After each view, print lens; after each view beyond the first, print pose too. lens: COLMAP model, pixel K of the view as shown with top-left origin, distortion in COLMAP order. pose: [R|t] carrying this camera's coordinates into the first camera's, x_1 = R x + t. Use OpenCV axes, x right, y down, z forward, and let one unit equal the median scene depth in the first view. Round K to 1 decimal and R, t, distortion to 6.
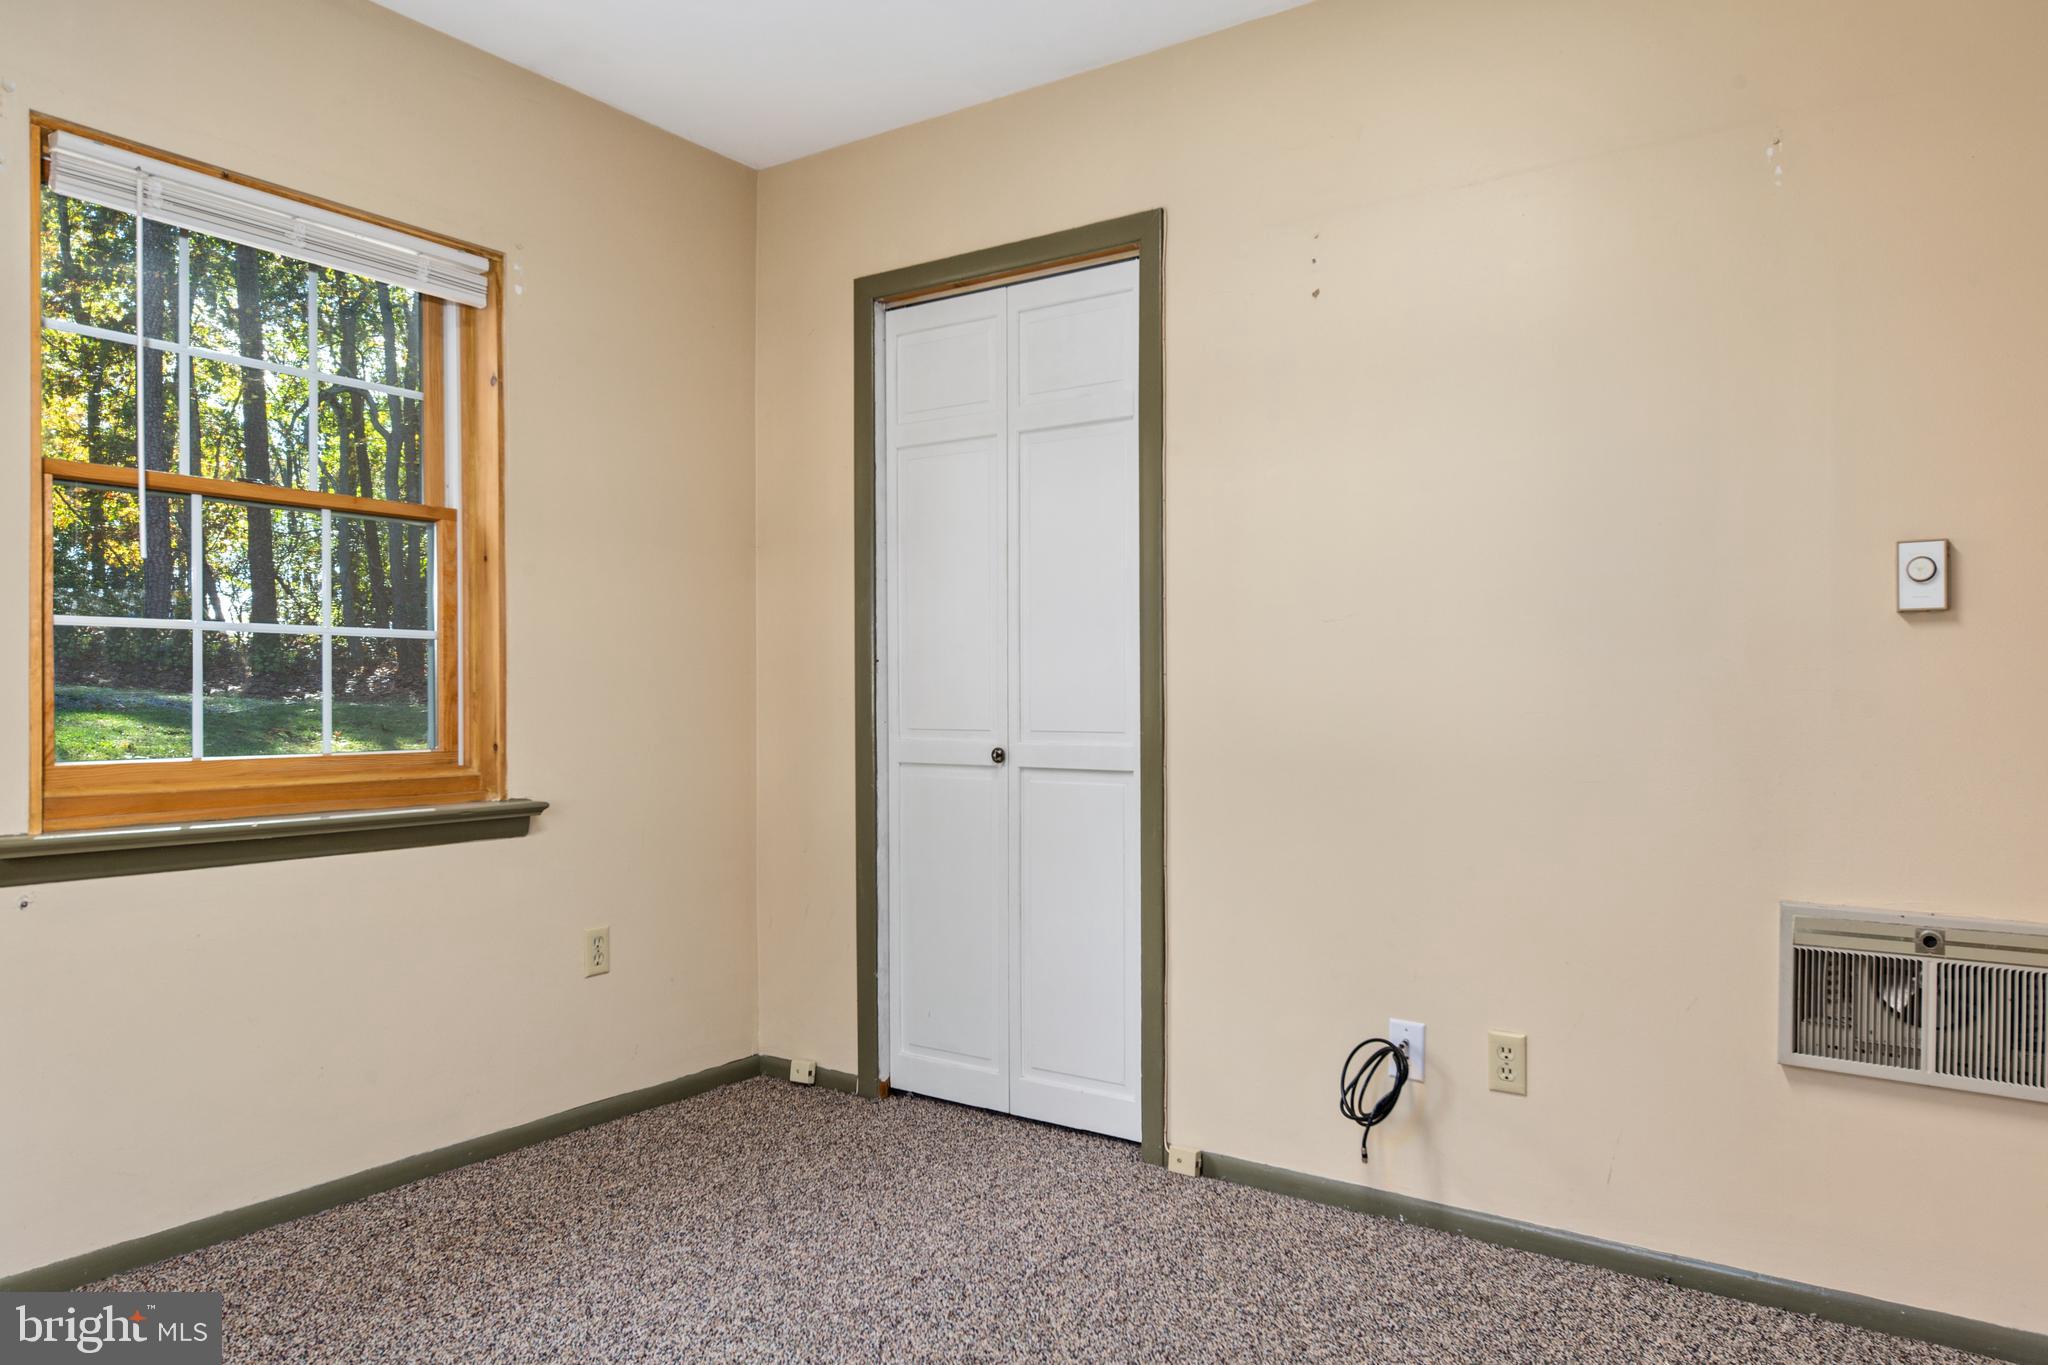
lens RADIAL K [[1351.1, 0, 1014.0], [0, 1351.1, 703.4], [0, 0, 1]] dist [0.016635, -0.016635]
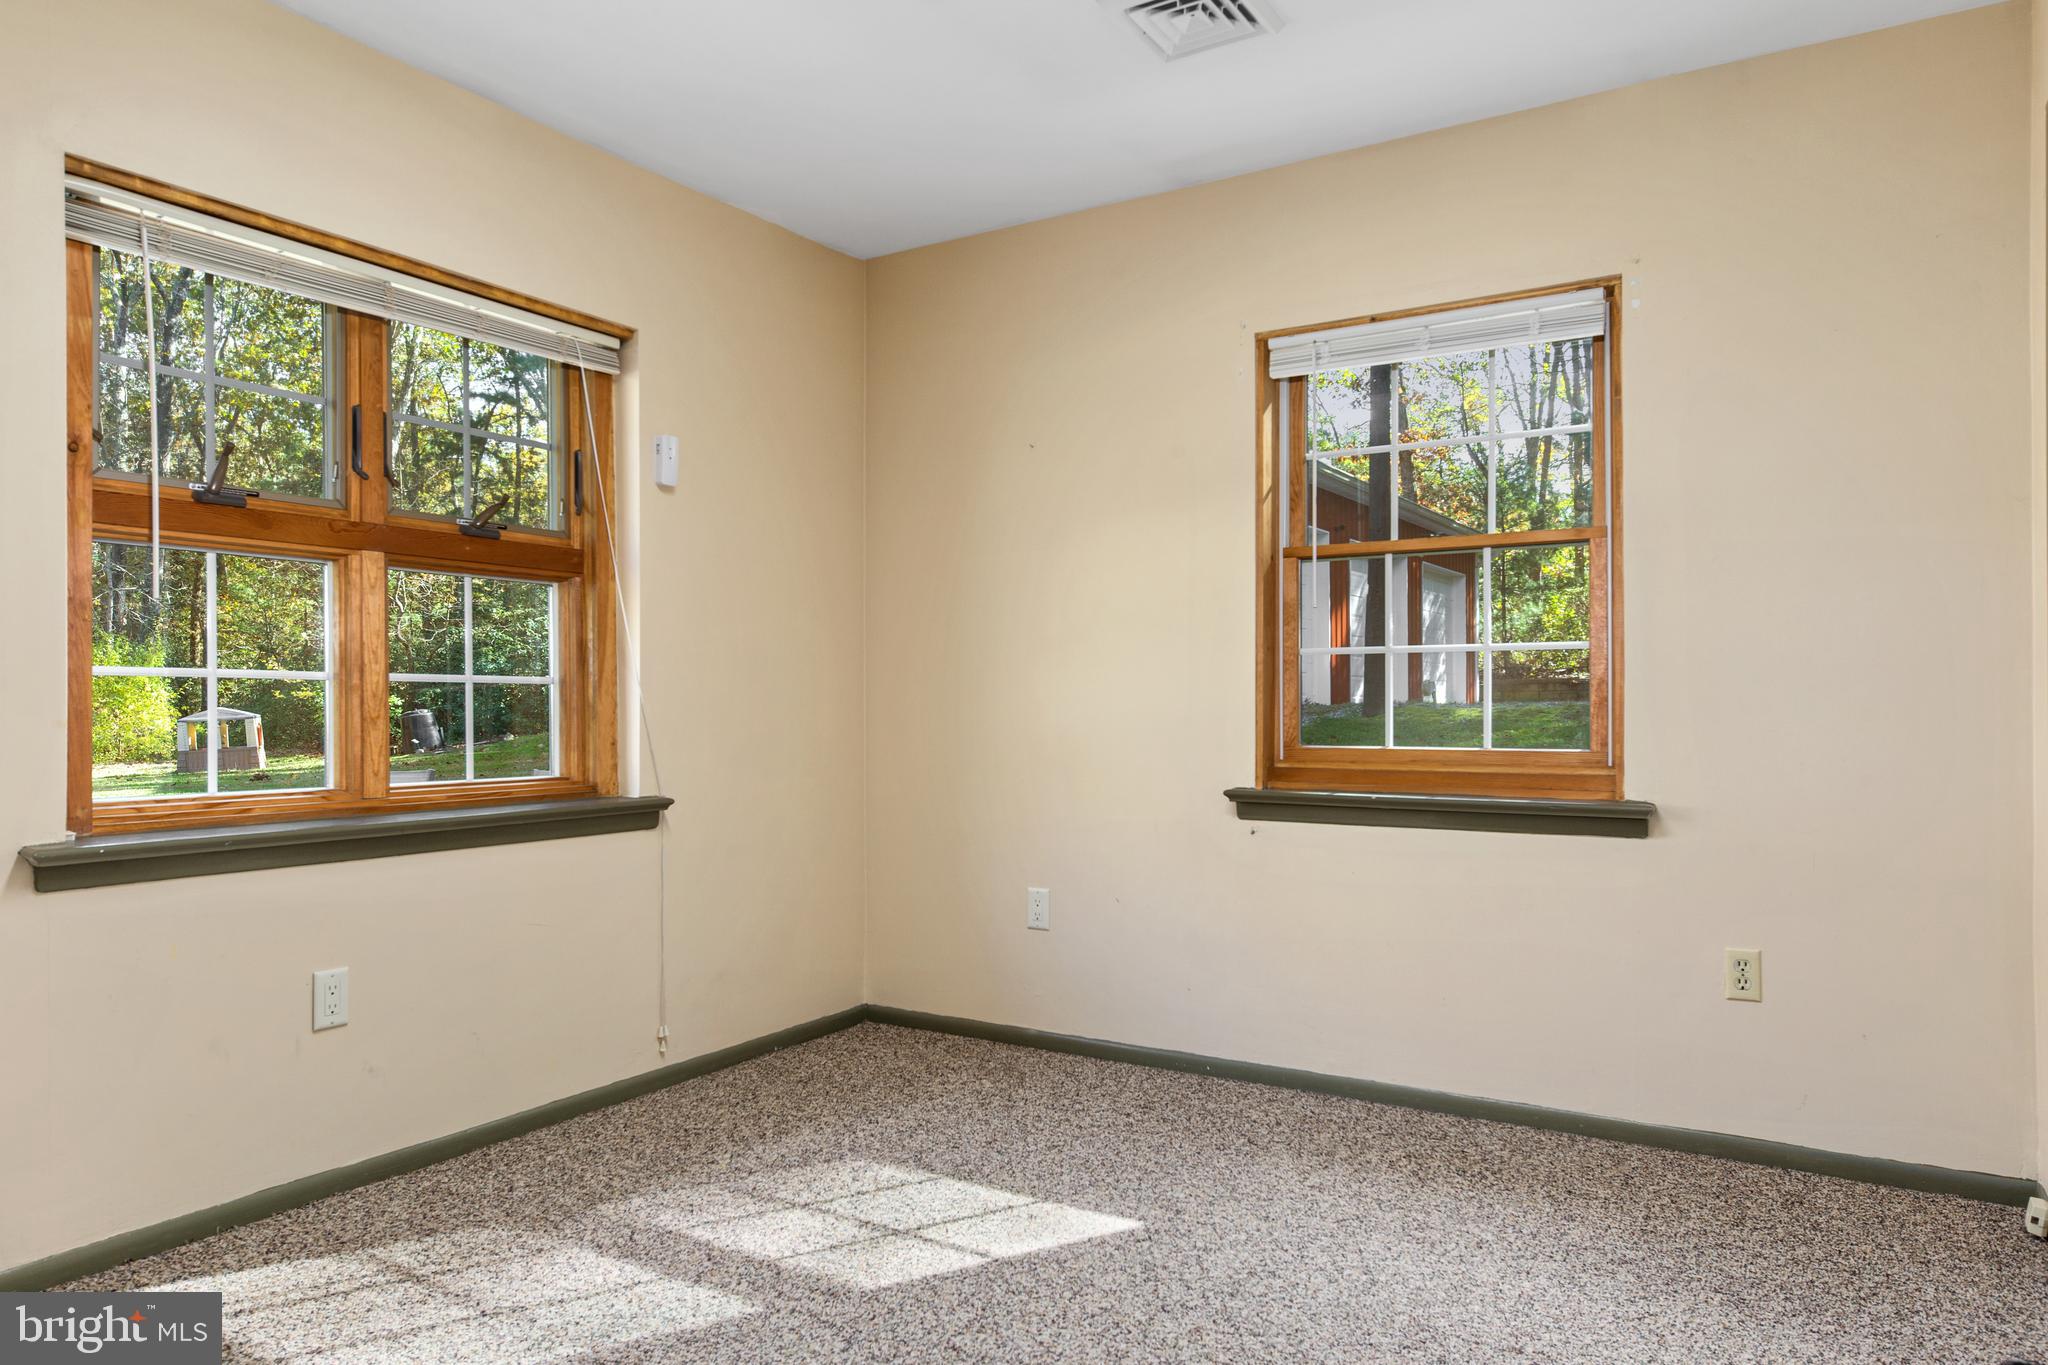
lens RADIAL K [[1351.1, 0, 1023.1], [0, 1351.1, 691.7], [0, 0, 1]] dist [0.016635, -0.016635]
pose [[0.044378, -0.007884, -0.998984, 0.652672], [-0.001941, 0.999966, -0.007978, -0.002694], [0.999013, 0.002293, 0.044361, 0.505604]]
